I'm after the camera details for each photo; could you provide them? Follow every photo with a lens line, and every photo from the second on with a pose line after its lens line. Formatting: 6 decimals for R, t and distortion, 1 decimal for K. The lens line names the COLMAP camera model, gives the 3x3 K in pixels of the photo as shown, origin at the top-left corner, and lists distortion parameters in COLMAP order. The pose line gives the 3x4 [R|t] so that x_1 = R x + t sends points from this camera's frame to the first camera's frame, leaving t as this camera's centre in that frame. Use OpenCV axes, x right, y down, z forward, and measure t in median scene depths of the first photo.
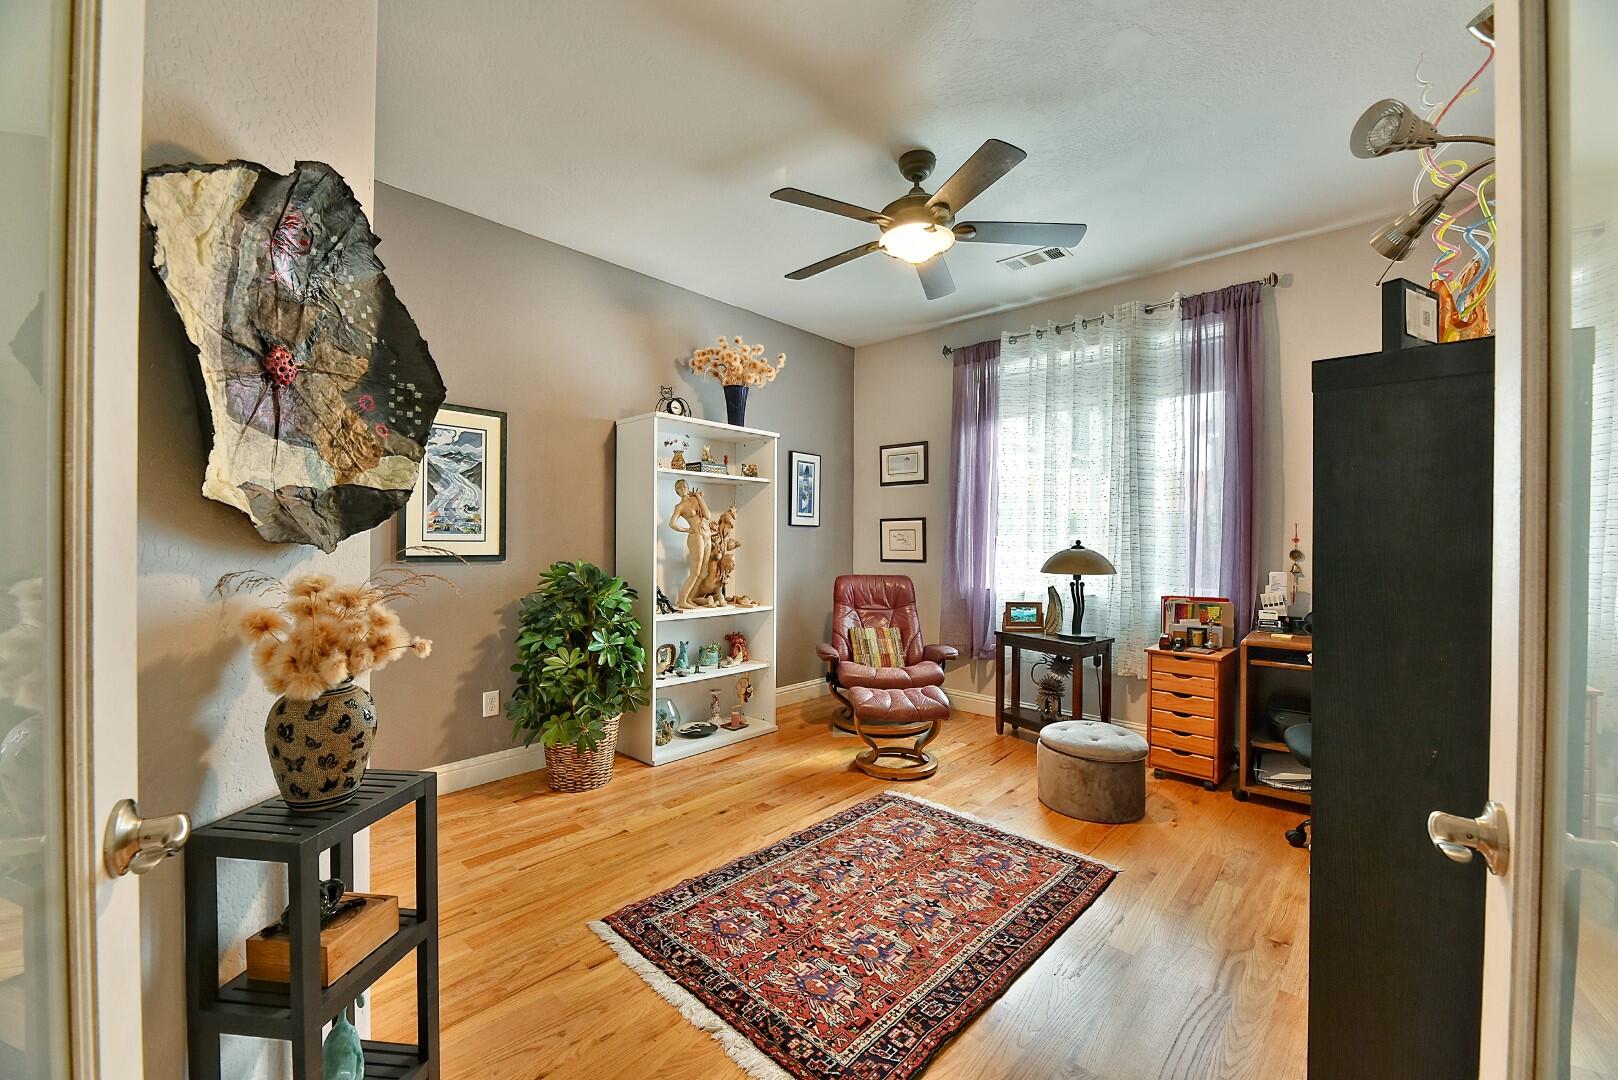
lens RADIAL K [[648.7, 0, 807.7], [0, 648.7, 541.8], [0, 0, 1]] dist [0.000568, -0.003685]
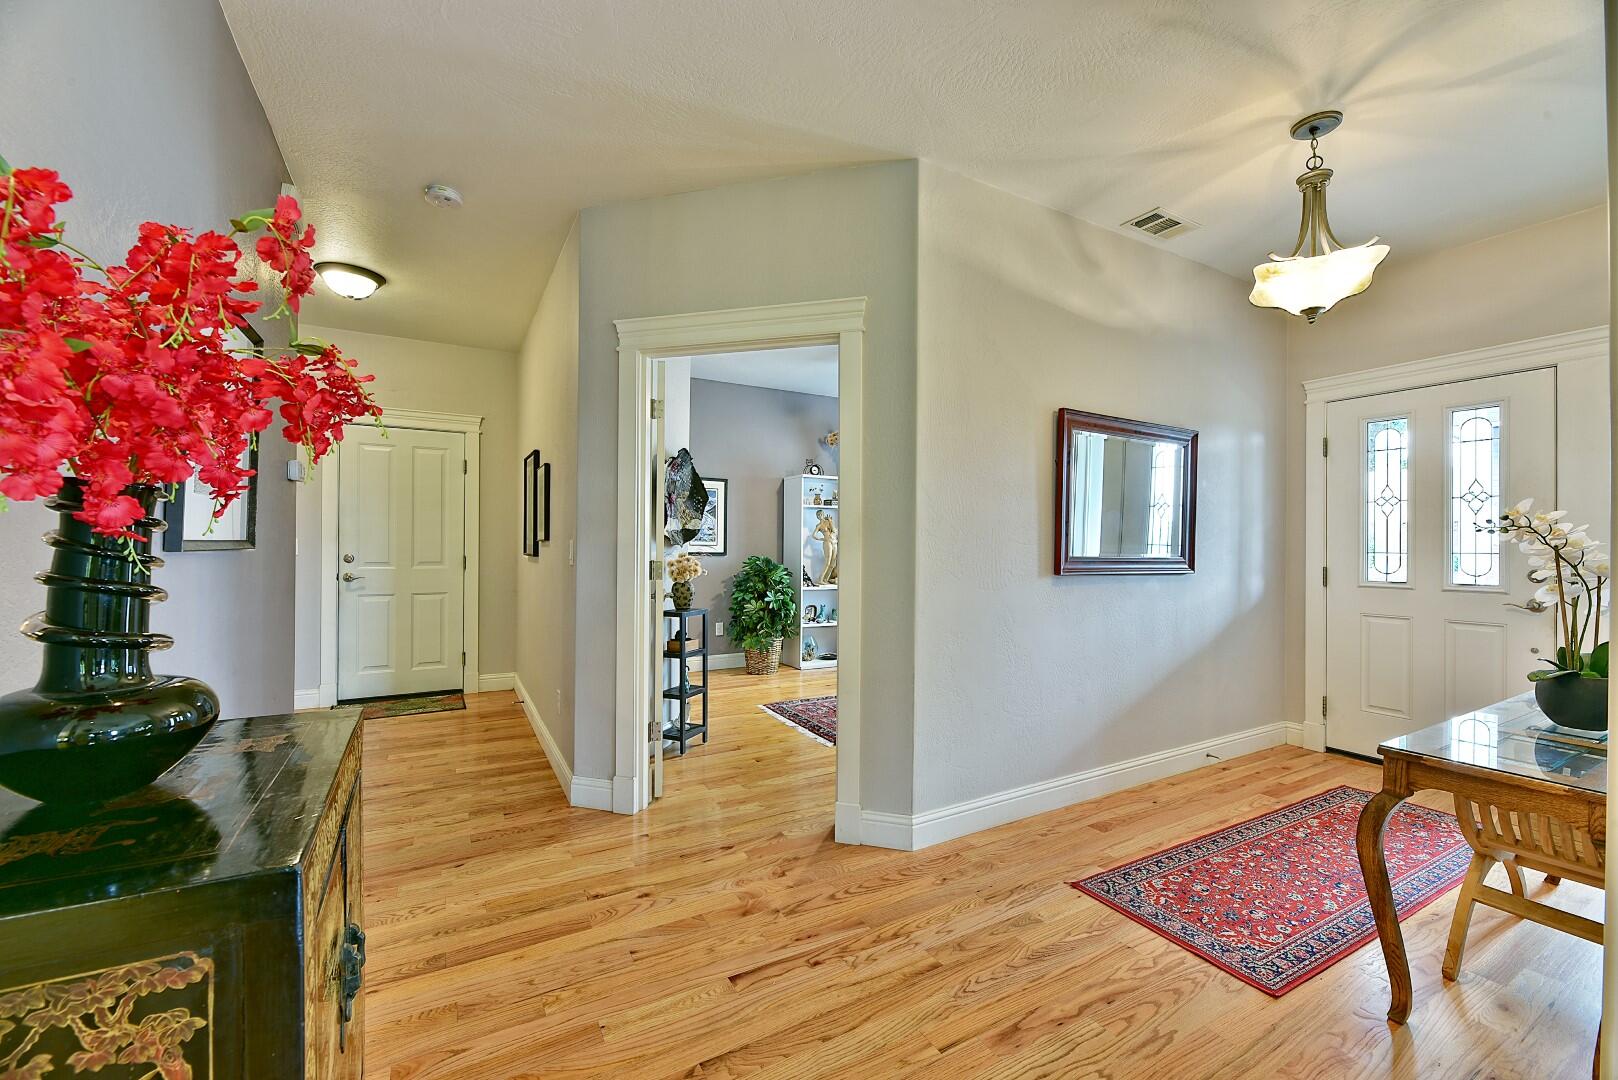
lens RADIAL K [[648.7, 0, 807.7], [0, 648.7, 541.8], [0, 0, 1]] dist [0.000568, -0.003685]
pose [[0.950736, 0.000036, -0.310001, 0.356477], [-0.003168, 0.999949, -0.009602, 0.006048], [0.309985, 0.010111, 0.950688, -0.750047]]
